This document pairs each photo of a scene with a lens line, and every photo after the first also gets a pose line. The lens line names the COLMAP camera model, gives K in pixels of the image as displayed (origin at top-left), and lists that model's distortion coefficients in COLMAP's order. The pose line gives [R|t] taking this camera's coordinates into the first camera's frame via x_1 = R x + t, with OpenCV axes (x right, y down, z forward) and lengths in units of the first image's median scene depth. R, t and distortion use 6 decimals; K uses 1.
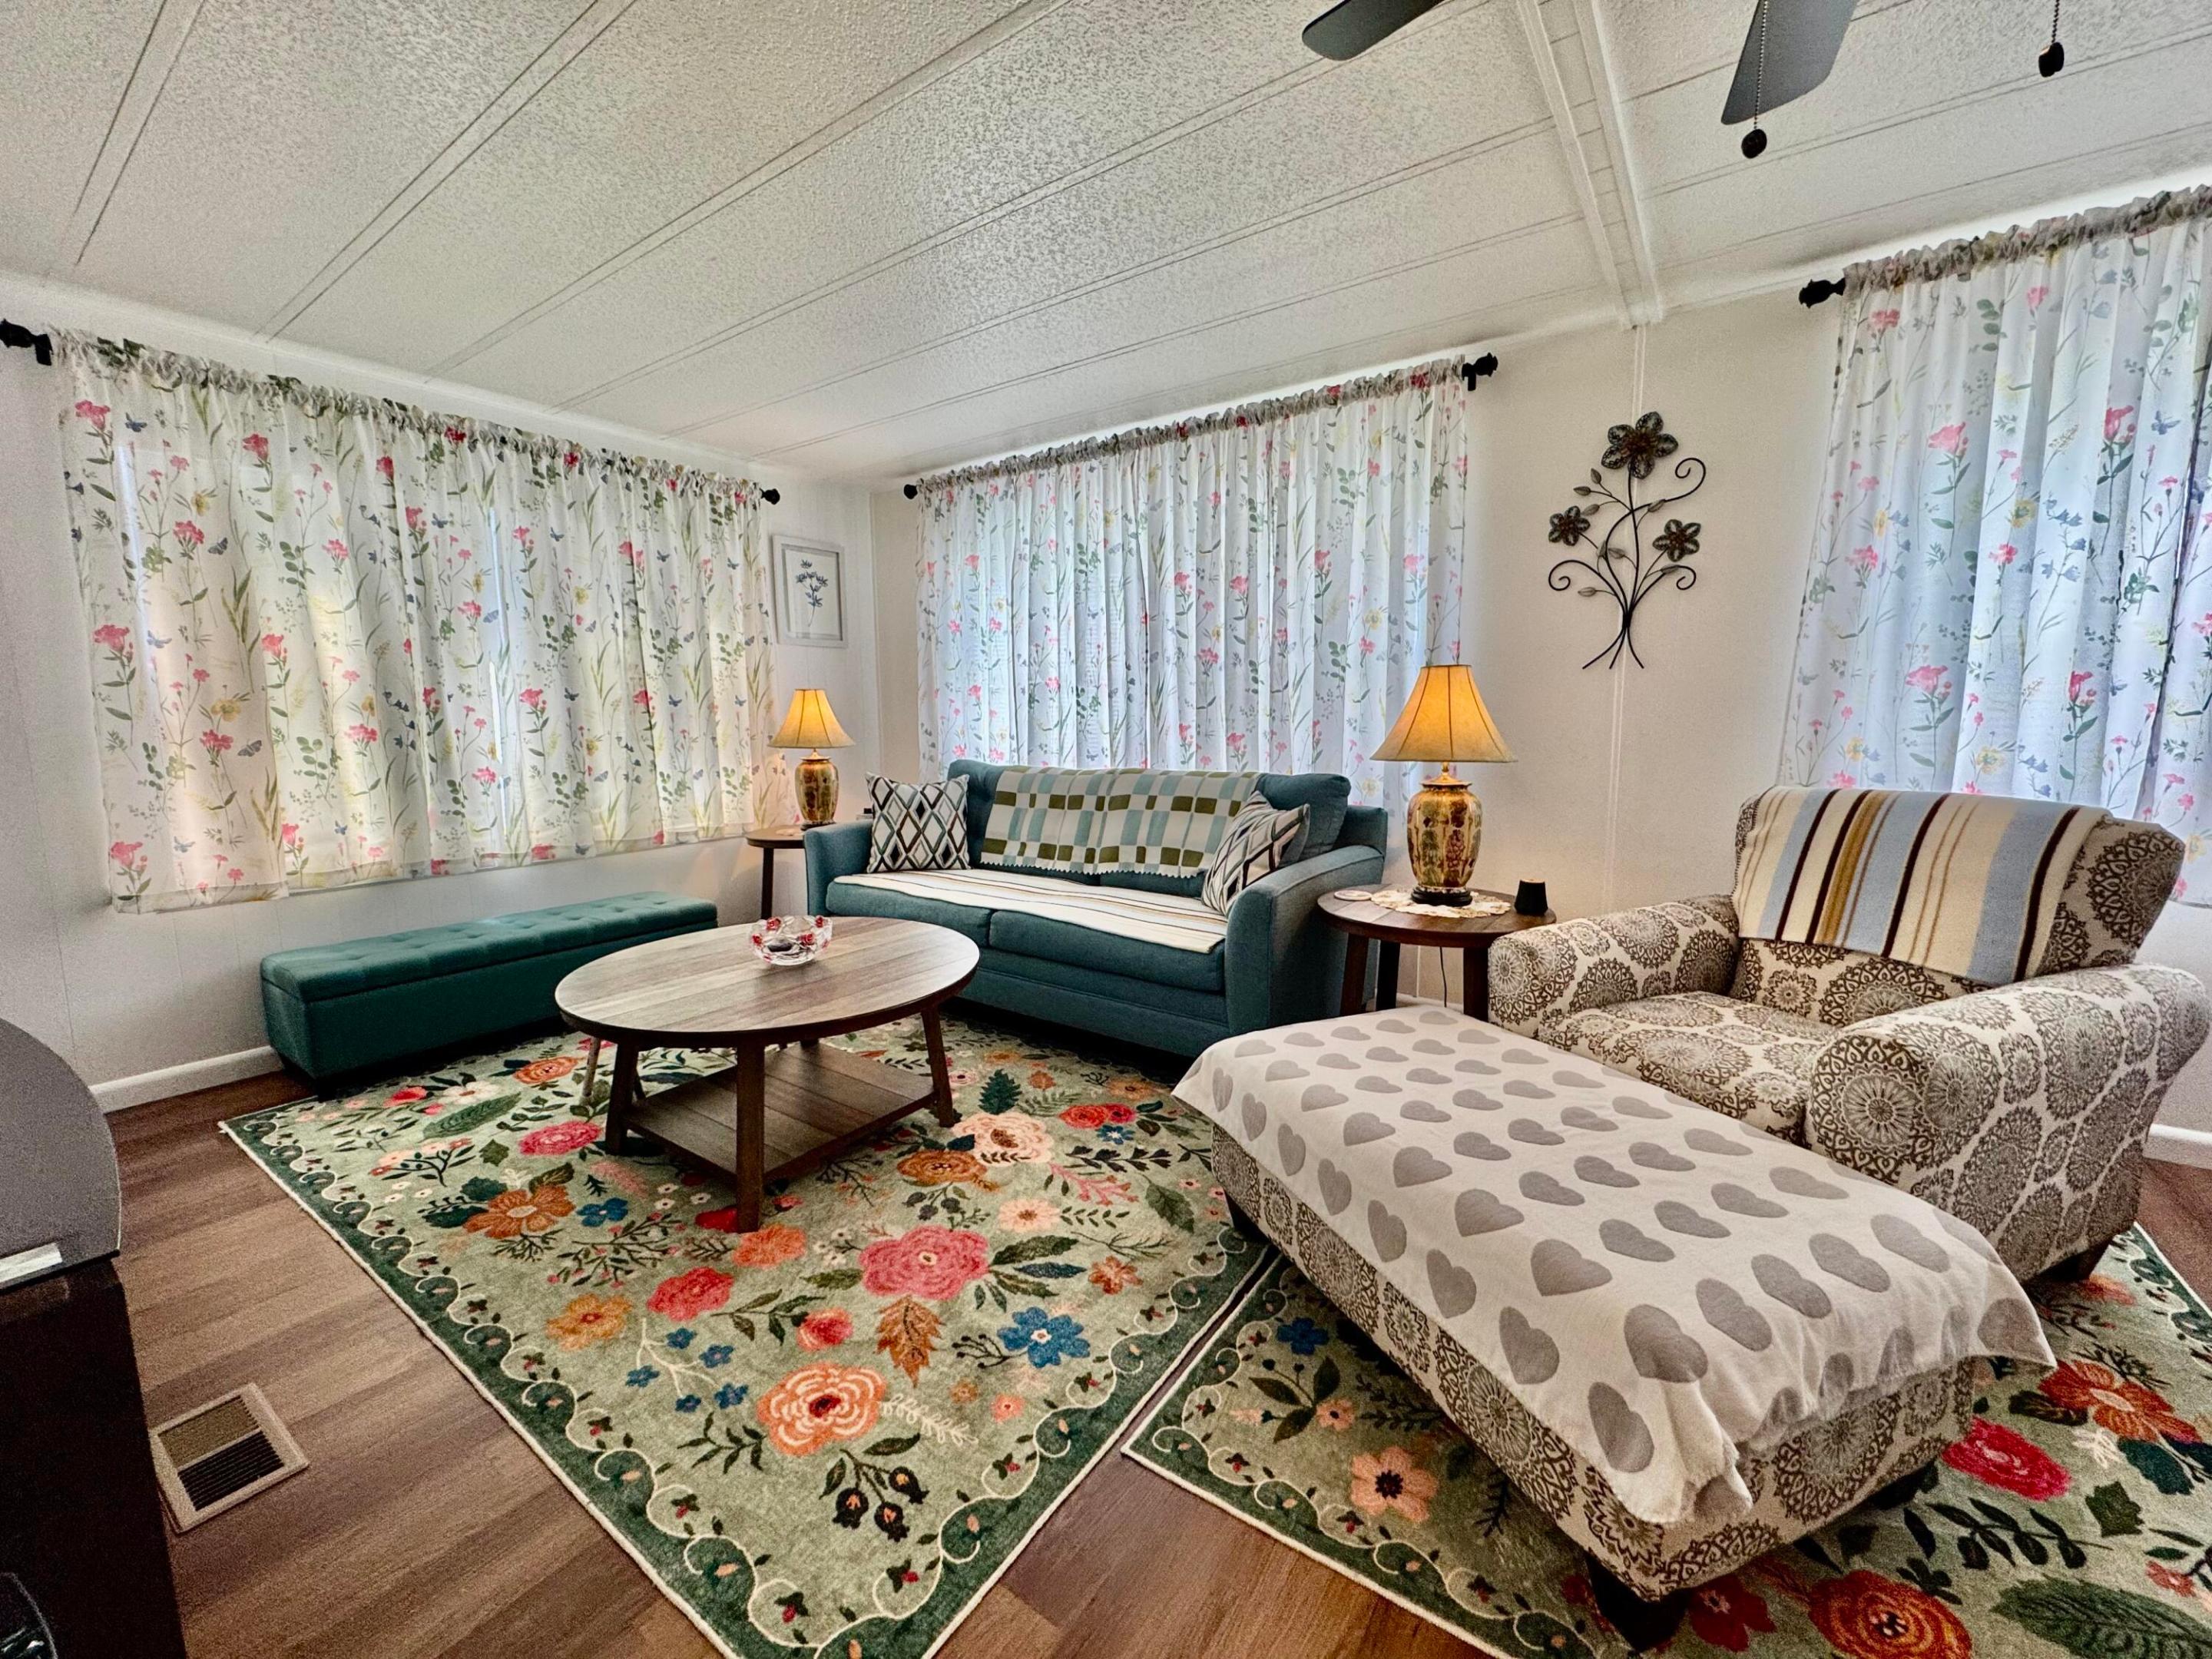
lens RADIAL K [[887.1, 0, 1107.9], [0, 887.1, 828.0], [0, 0, 1]] dist [-0.002363, -0.000074]
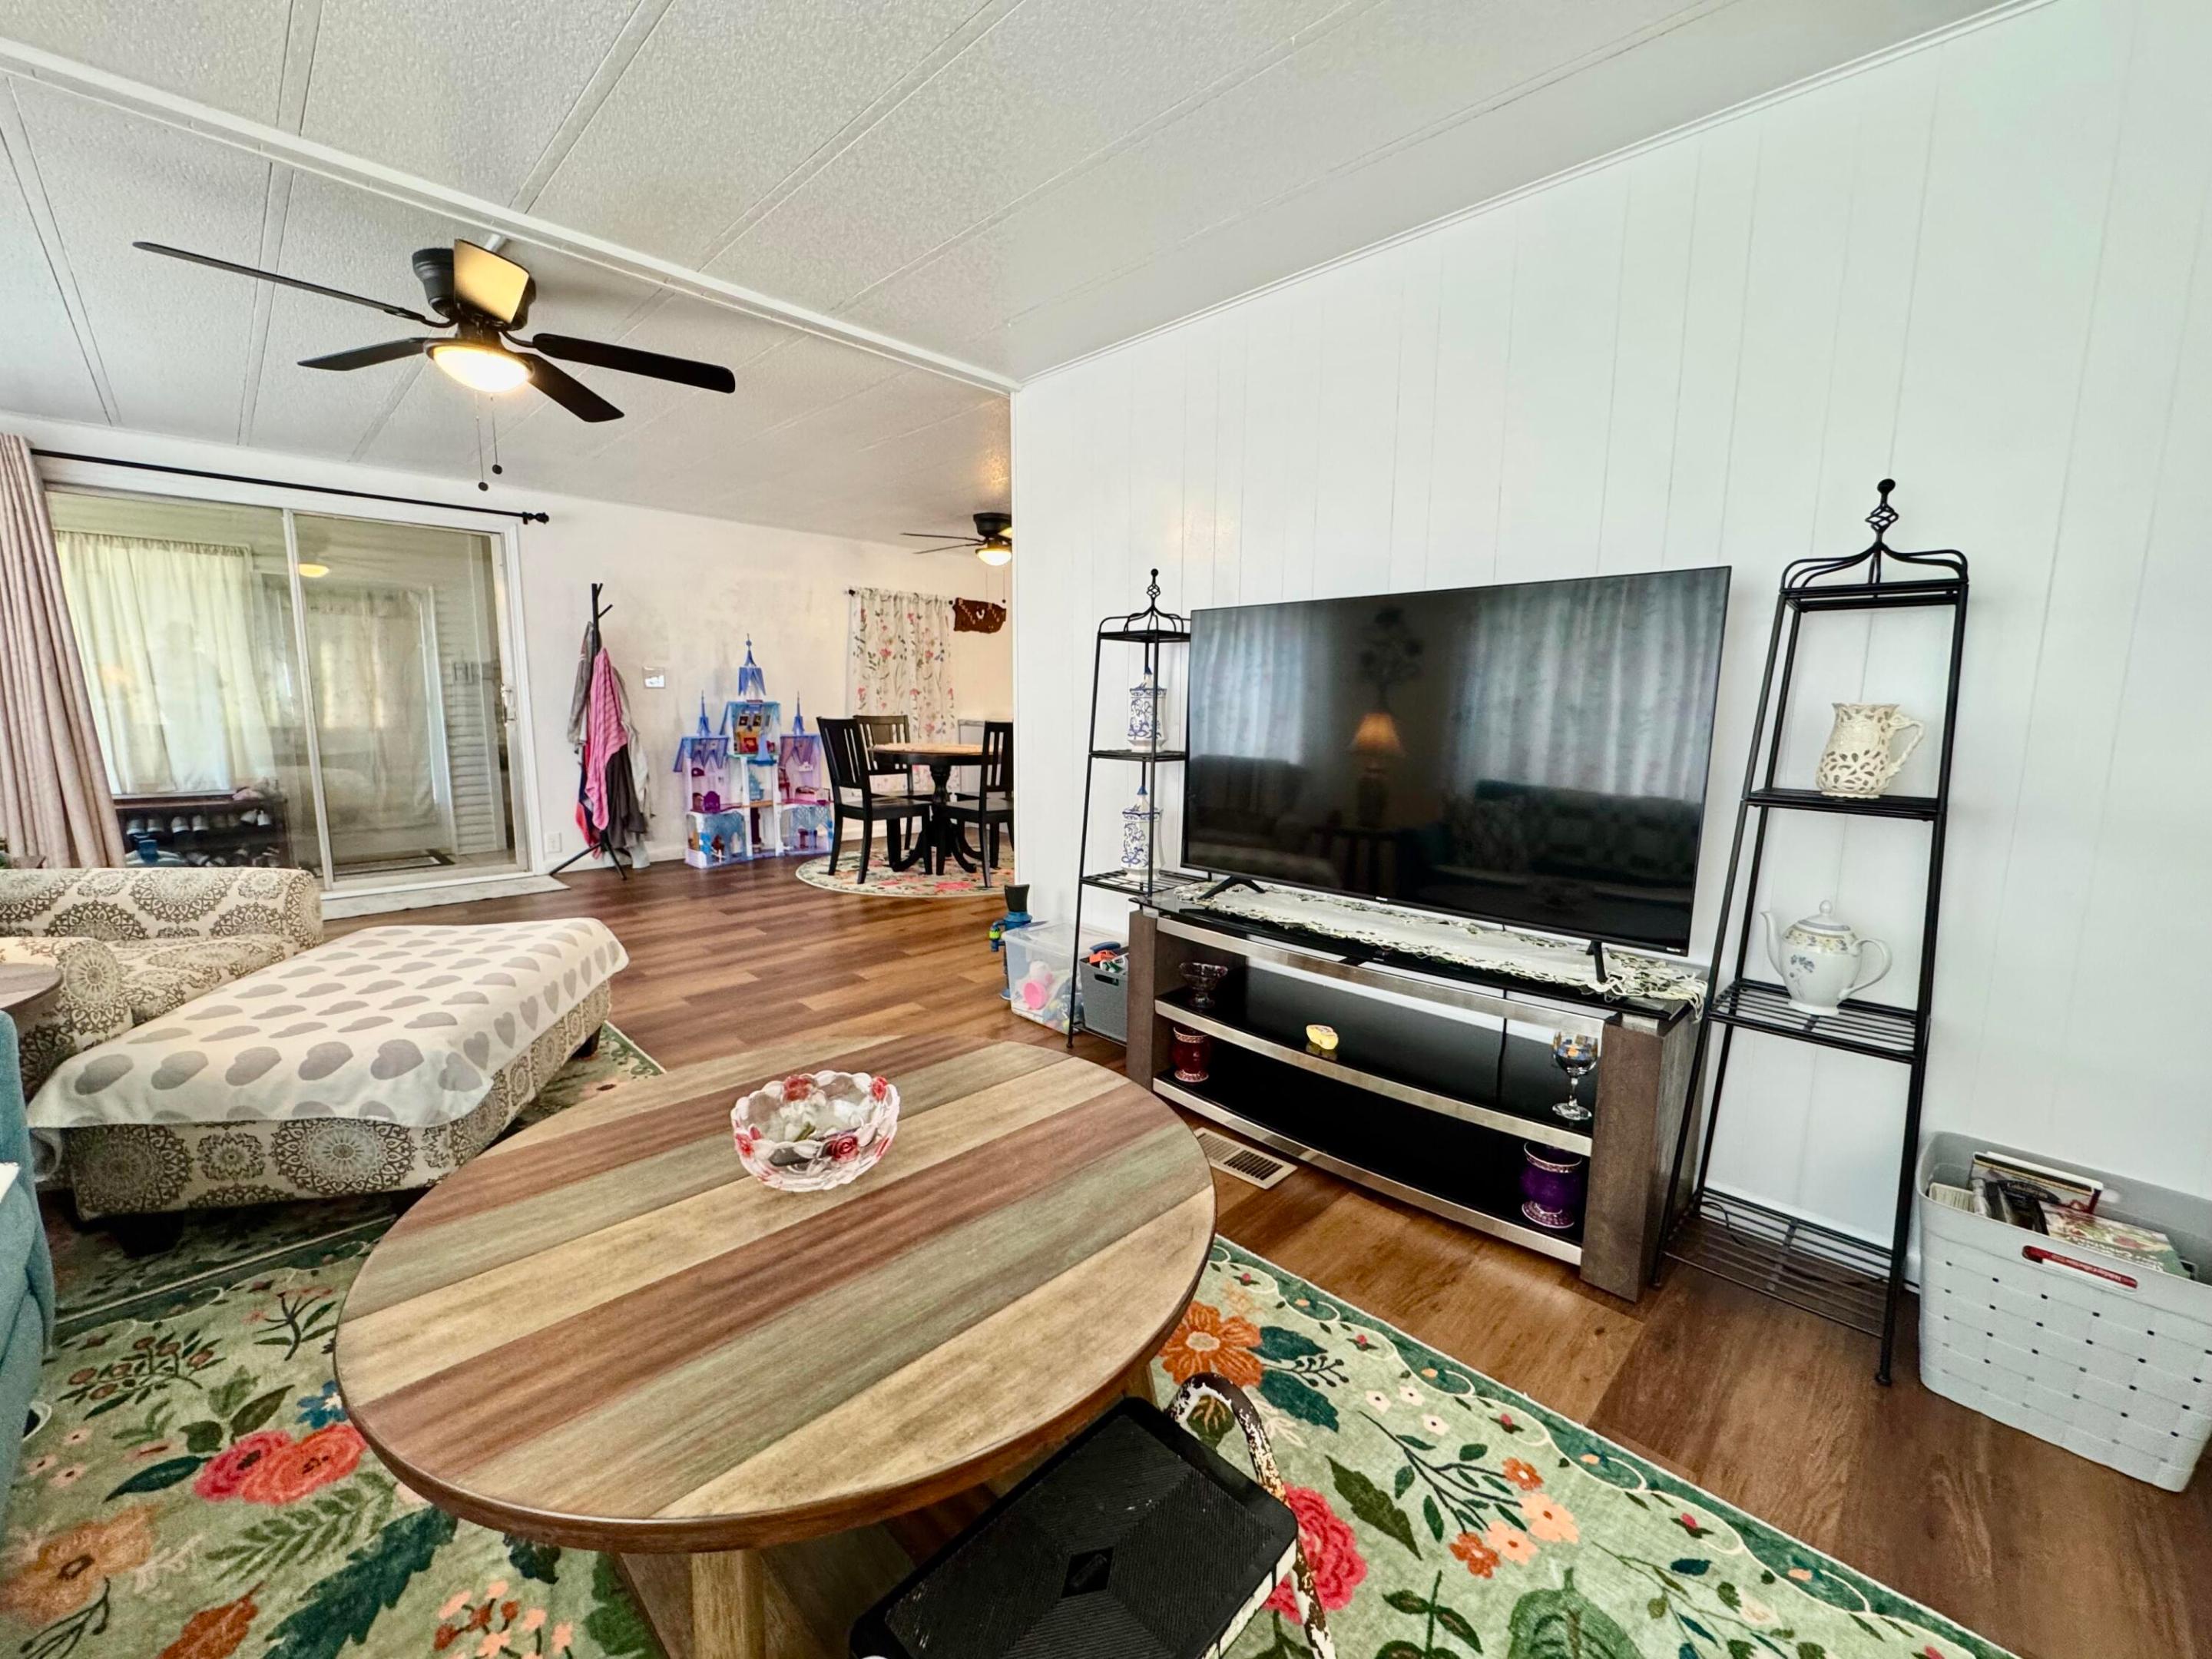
lens RADIAL K [[887.1, 0, 1107.9], [0, 887.1, 828.0], [0, 0, 1]] dist [-0.002363, -0.000074]
pose [[-0.986501, -0.029263, 0.161120, -0.620175], [0.015163, 0.963353, 0.267807, -0.183921], [-0.163053, 0.266635, -0.949905, 1.459325]]
